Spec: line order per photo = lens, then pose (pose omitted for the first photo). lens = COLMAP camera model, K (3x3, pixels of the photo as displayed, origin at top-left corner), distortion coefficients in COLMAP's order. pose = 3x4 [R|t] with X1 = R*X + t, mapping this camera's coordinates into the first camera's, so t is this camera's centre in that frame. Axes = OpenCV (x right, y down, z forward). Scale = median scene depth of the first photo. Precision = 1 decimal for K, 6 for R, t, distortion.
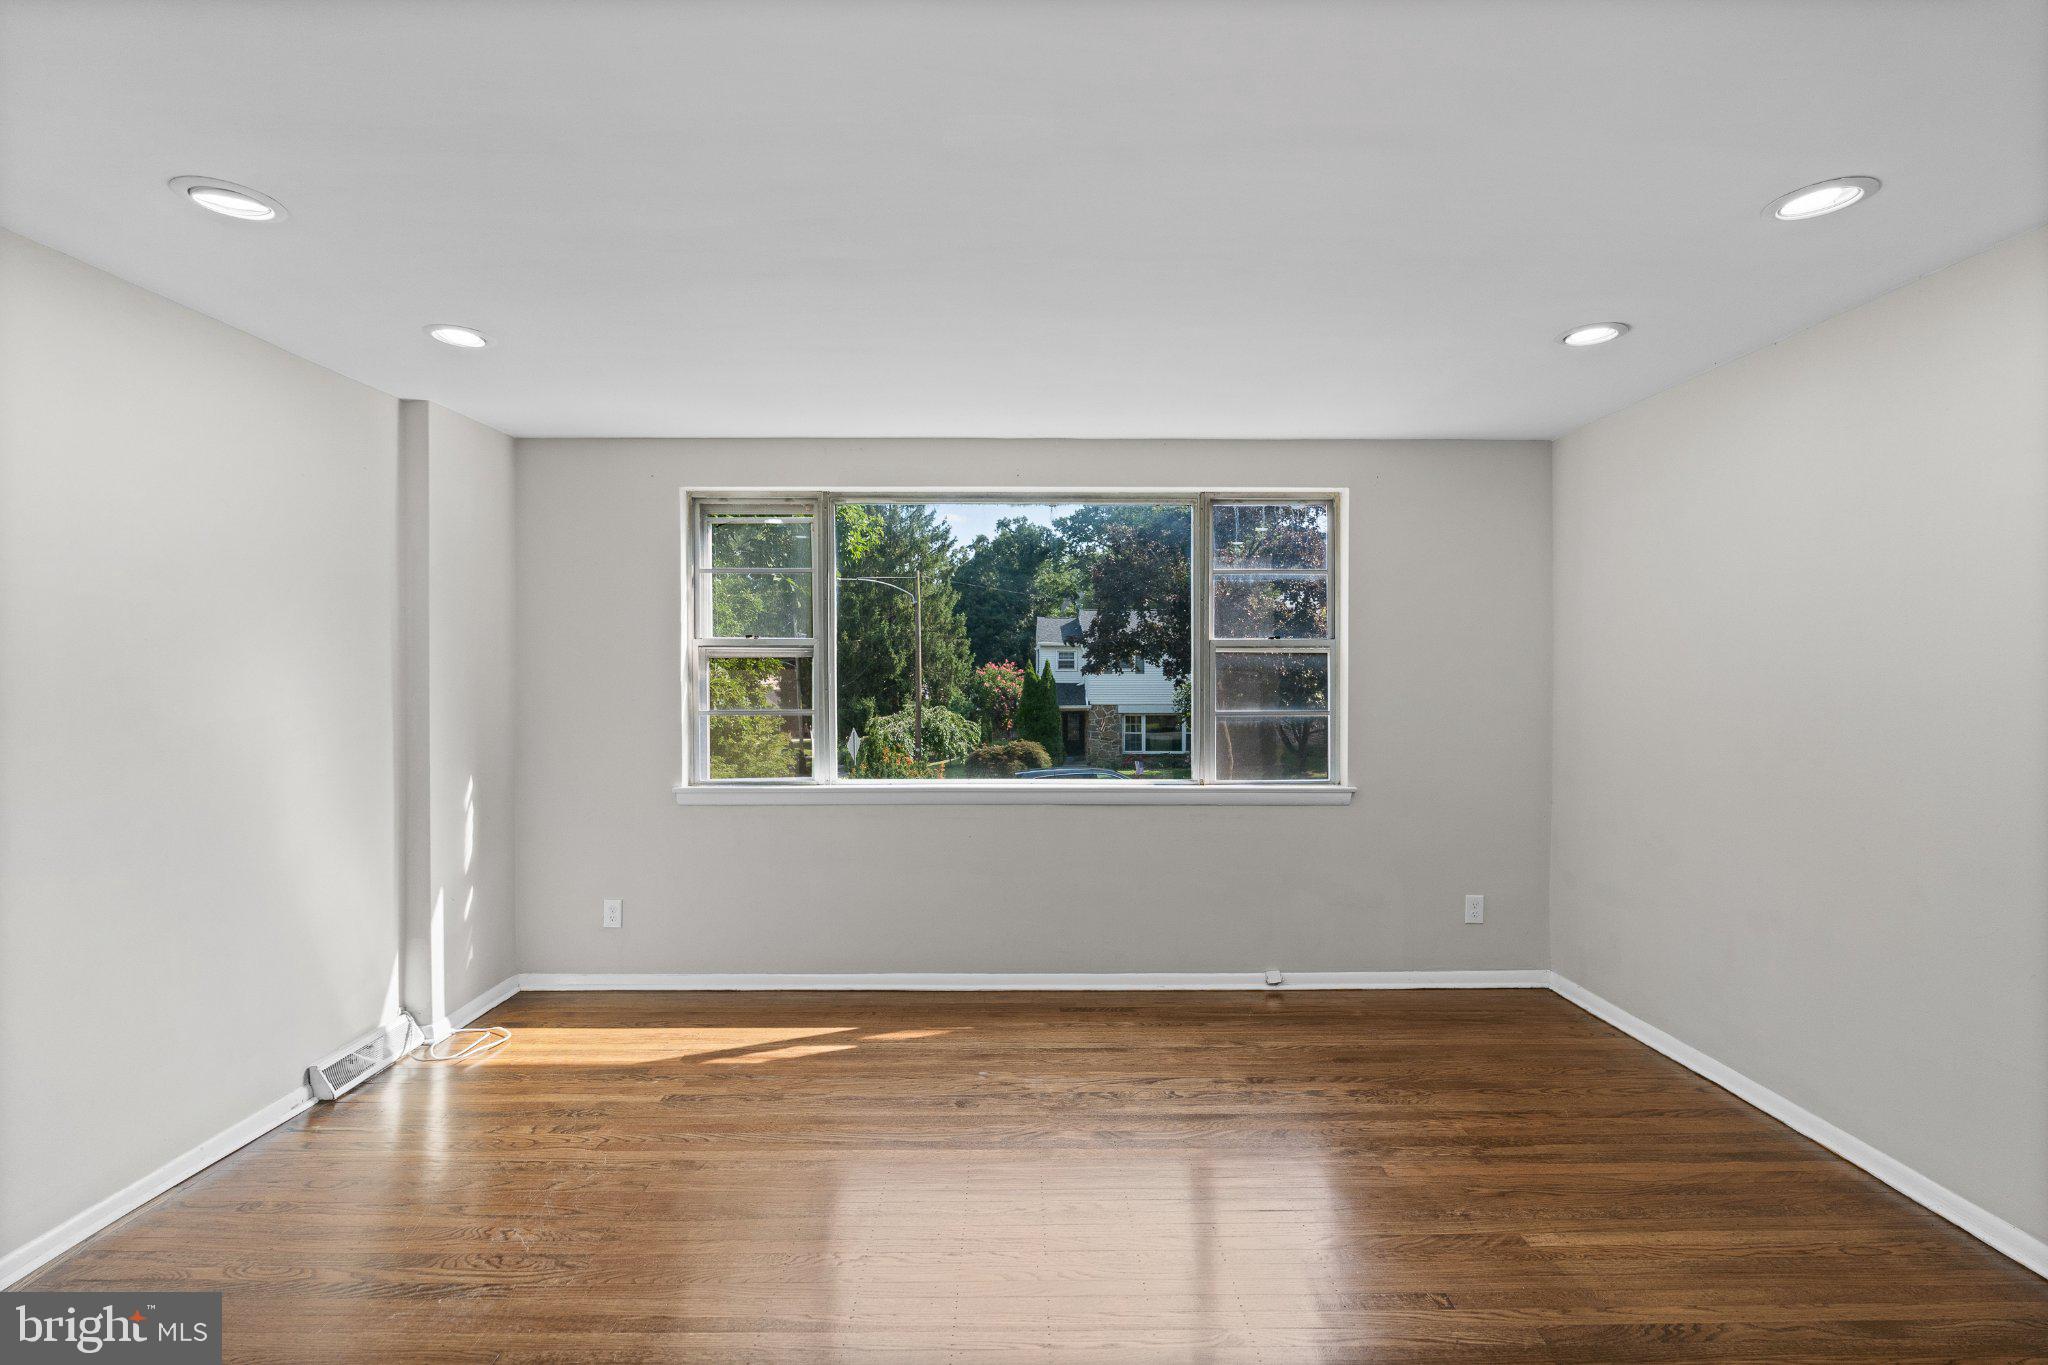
lens RADIAL K [[903.9, 0, 1029.5], [0, 903.9, 668.3], [0, 0, 1]] dist [-0.006937, 0.000867]
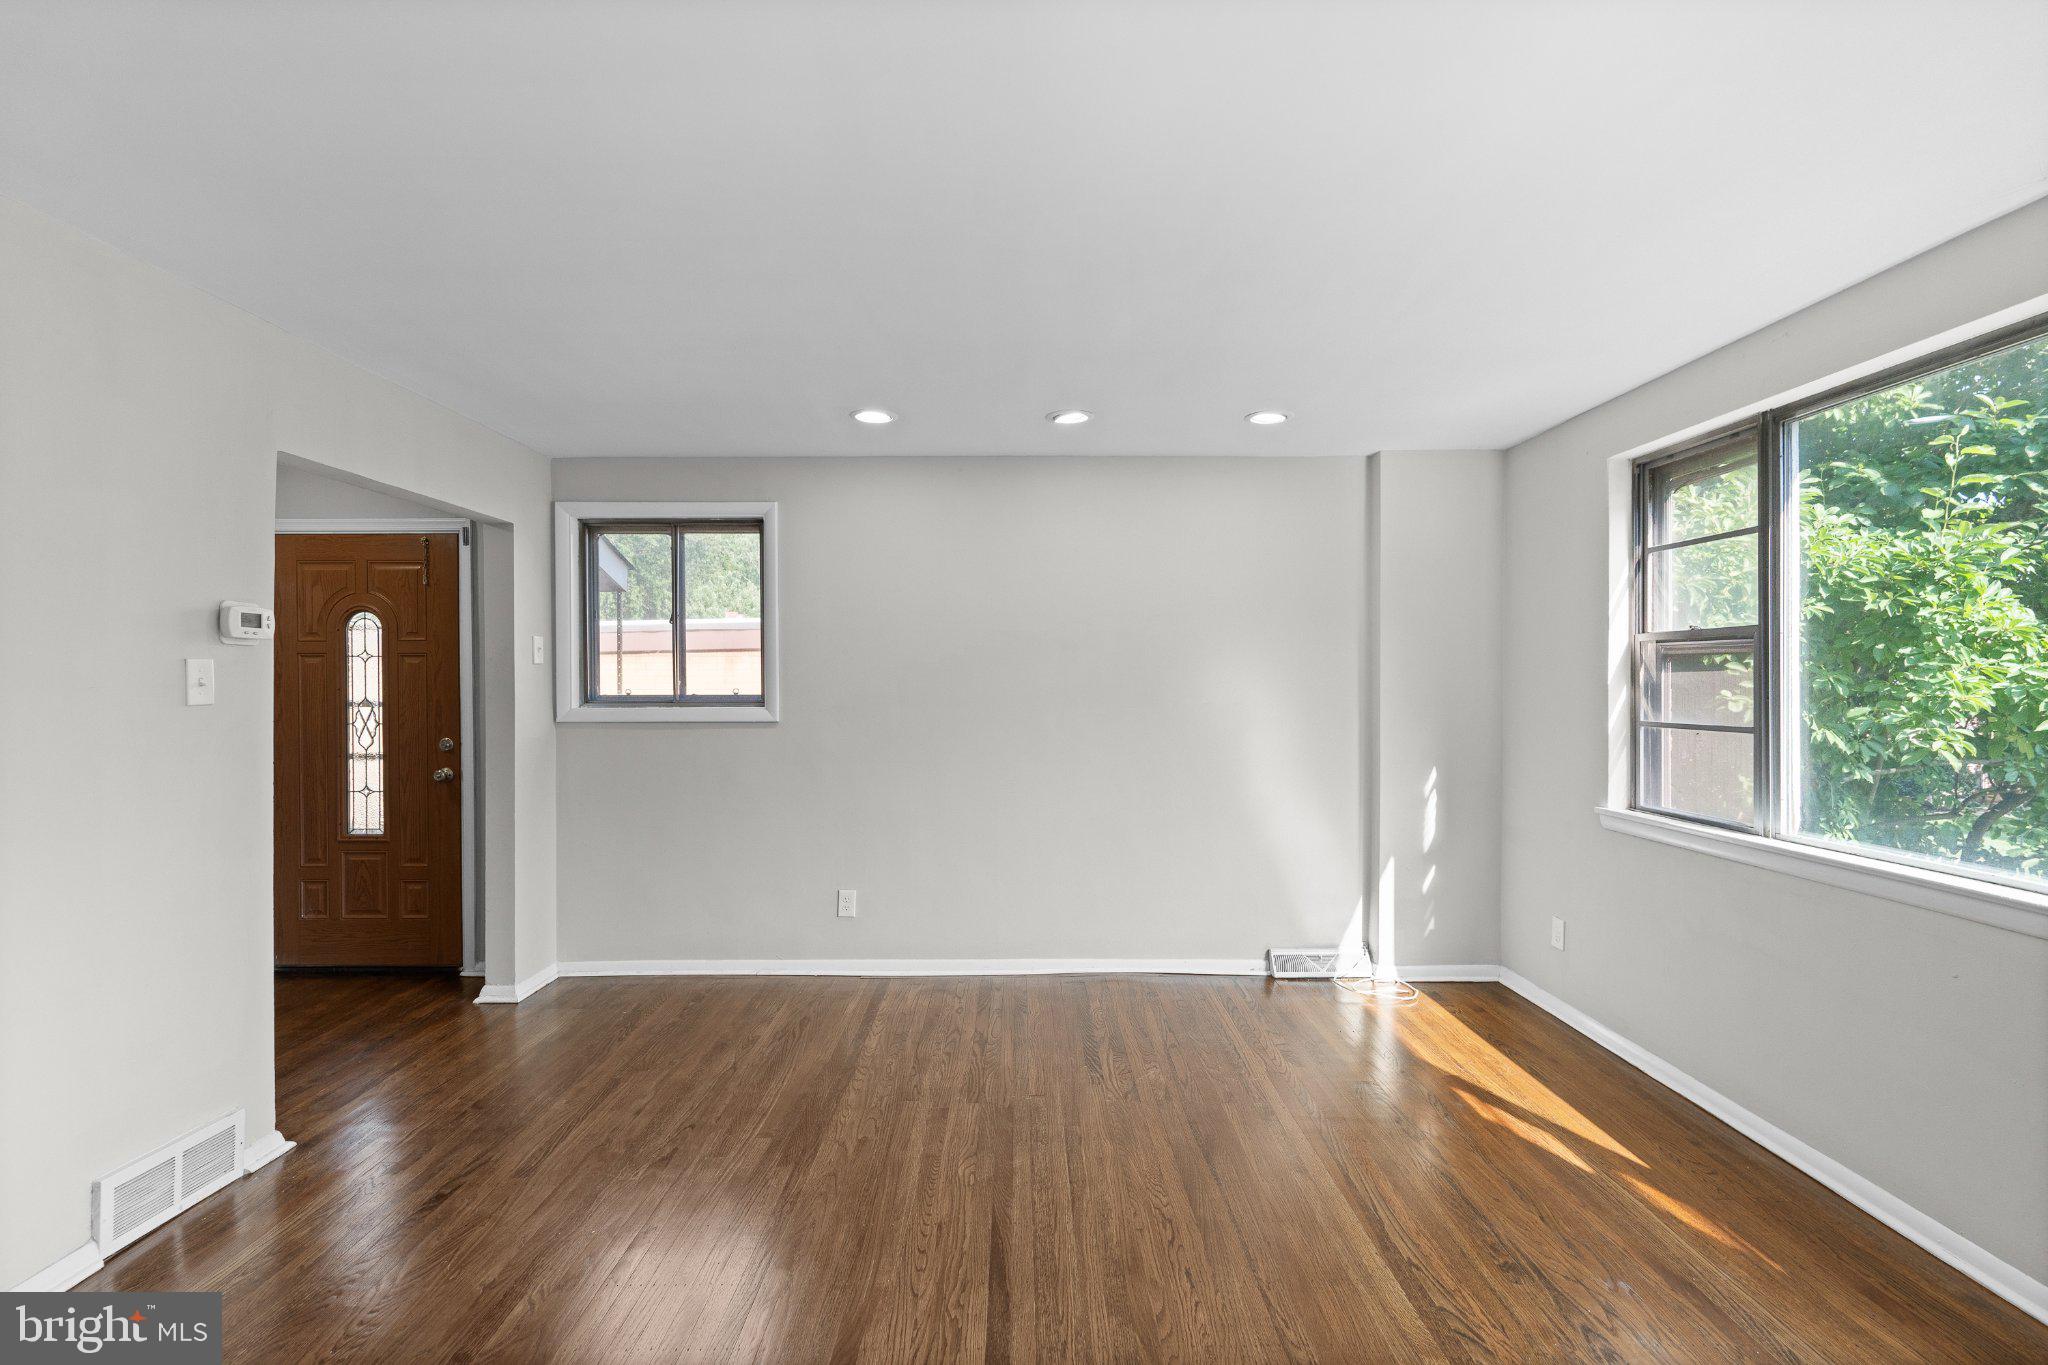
lens RADIAL K [[903.9, 0, 1020.4], [0, 903.9, 685.5], [0, 0, 1]] dist [-0.006937, 0.000867]
pose [[-0.005542, 0.006727, -0.999962, 0.576425], [-0.001253, 0.999977, 0.006734, 0.011427], [0.999984, 0.001291, -0.005533, 0.549517]]
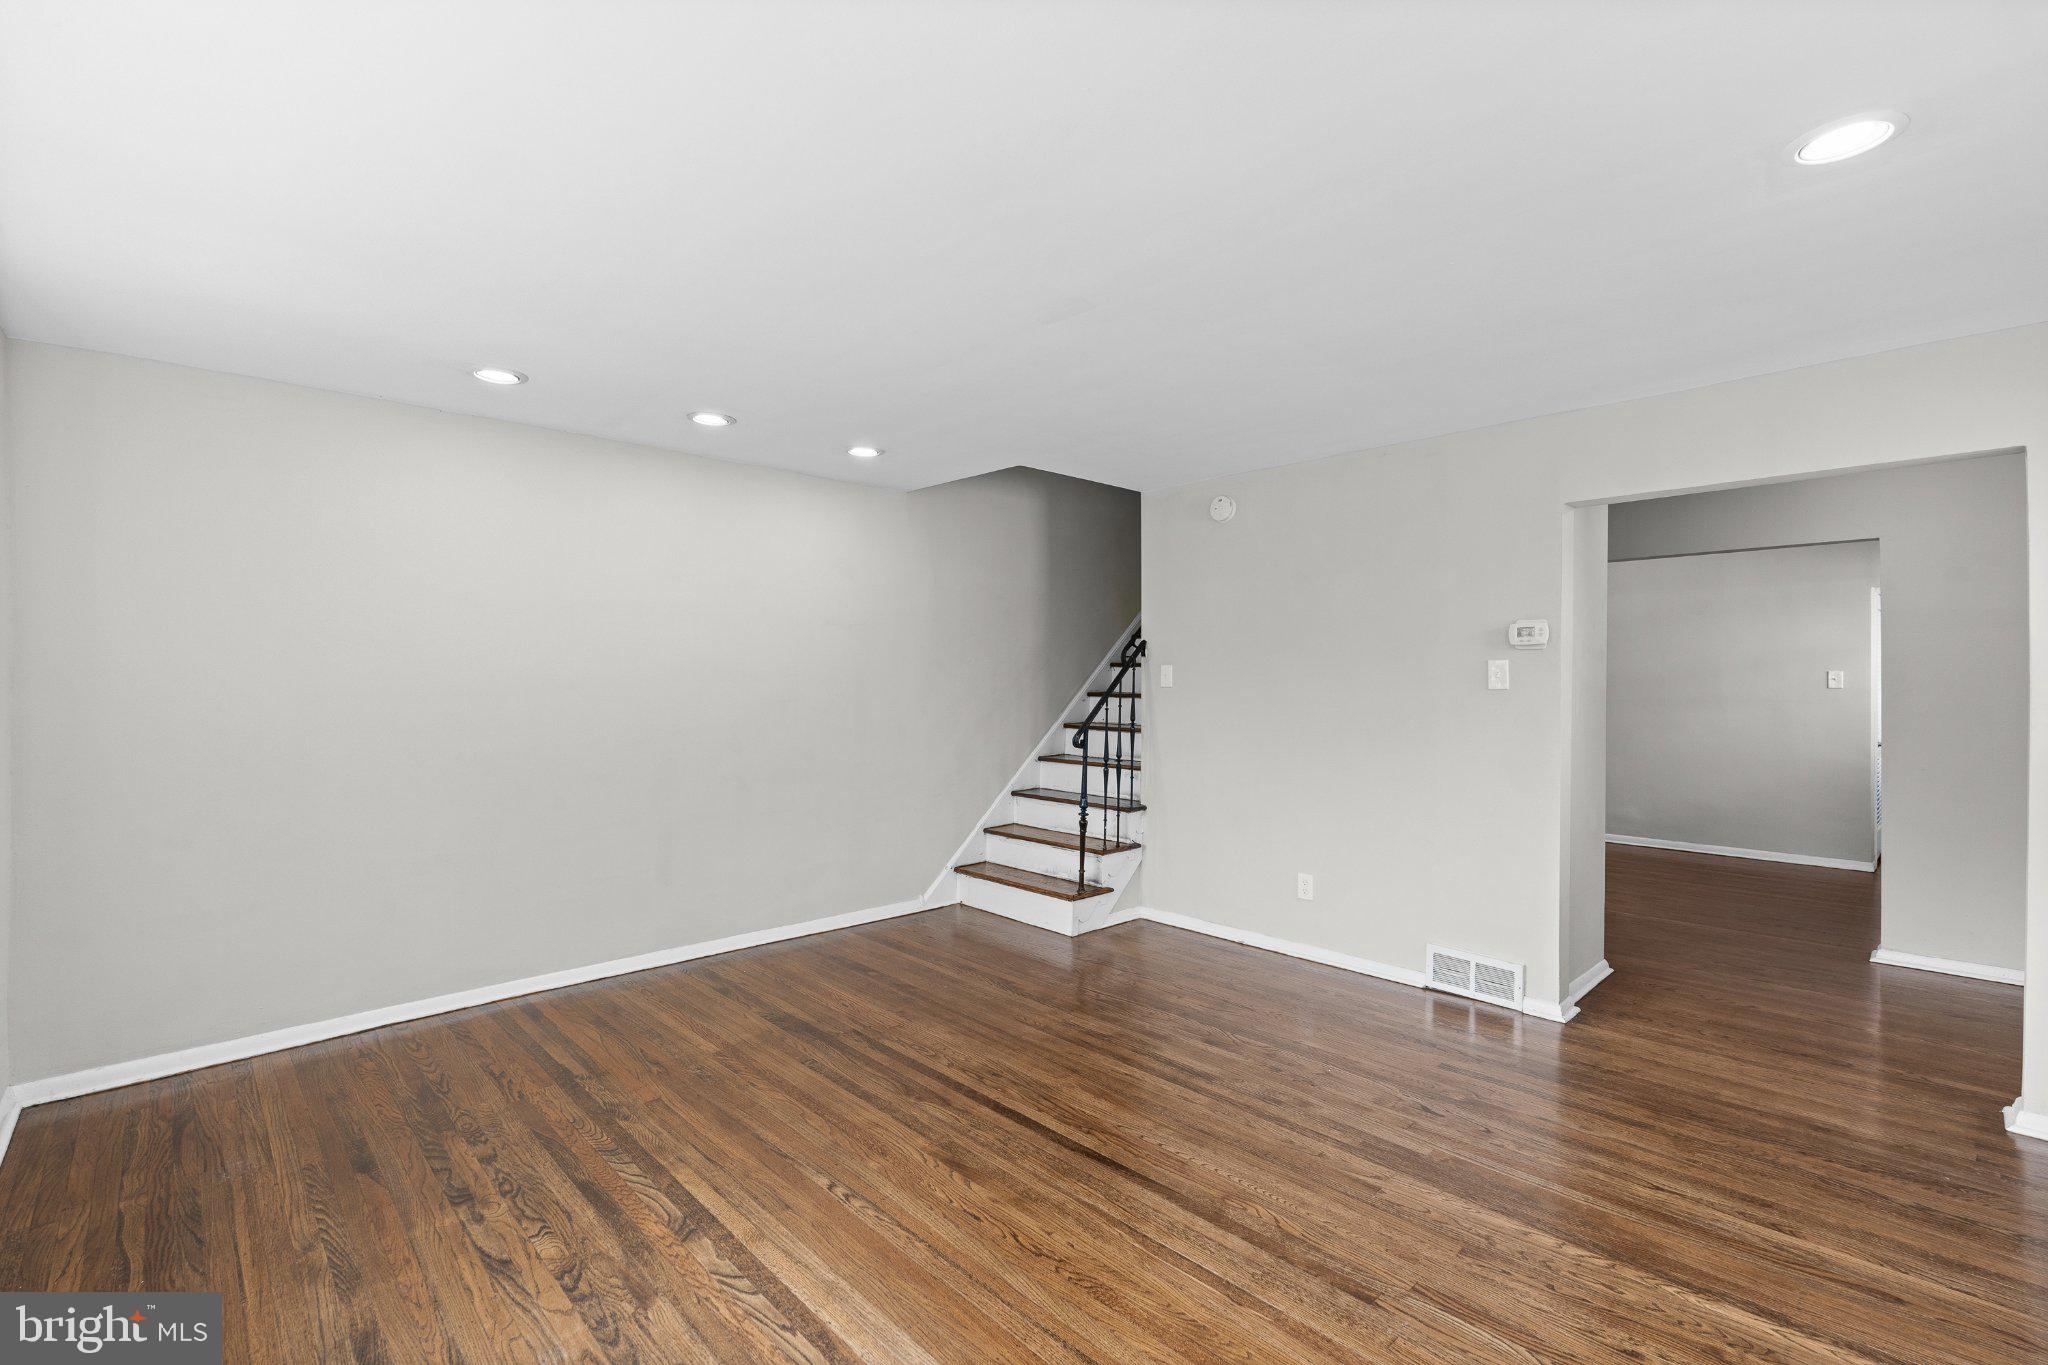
lens RADIAL K [[903.9, 0, 1018.6], [0, 903.9, 683.3], [0, 0, 1]] dist [-0.006937, 0.000867]
pose [[-0.678147, -0.000155, 0.734926, -0.585387], [0.001431, 0.999998, 0.001531, 0.023657], [-0.734925, 0.002090, -0.678145, 1.106751]]
